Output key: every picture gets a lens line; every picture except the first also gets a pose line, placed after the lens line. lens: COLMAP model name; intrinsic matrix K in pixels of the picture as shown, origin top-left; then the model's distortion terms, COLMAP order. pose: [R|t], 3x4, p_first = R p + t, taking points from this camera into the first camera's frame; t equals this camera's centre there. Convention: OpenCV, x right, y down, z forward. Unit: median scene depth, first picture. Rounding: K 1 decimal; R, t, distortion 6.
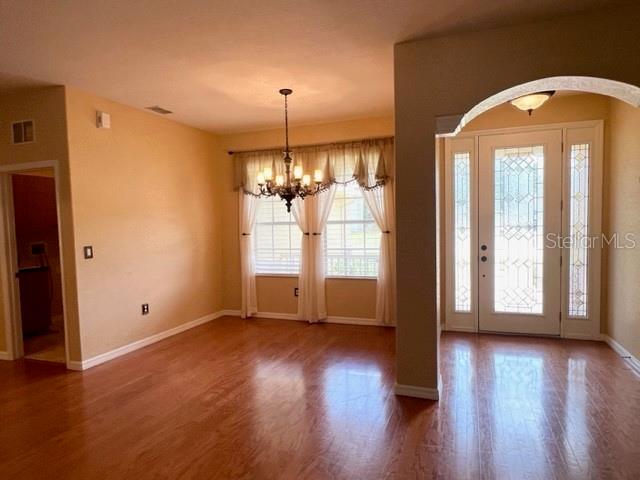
lens RADIAL K [[407.3, 0, 321.0], [0, 407.3, 247.7], [0, 0, 1]] dist [0.000588, -0.001468]
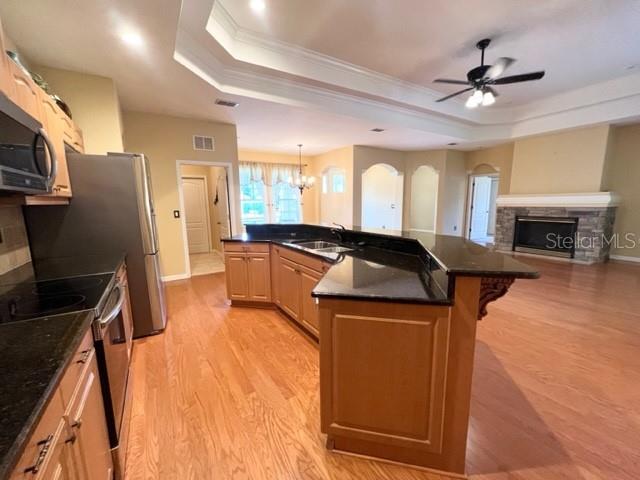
lens RADIAL K [[264.8, 0, 321.4], [0, 264.8, 243.2], [0, 0, 1]] dist [-0.000185, -0.000077]
pose [[0.612024, -0.109268, 0.783254, -1.161594], [0.047023, 0.993685, 0.101880, 0.043923], [-0.789440, -0.025522, 0.613297, -0.091744]]
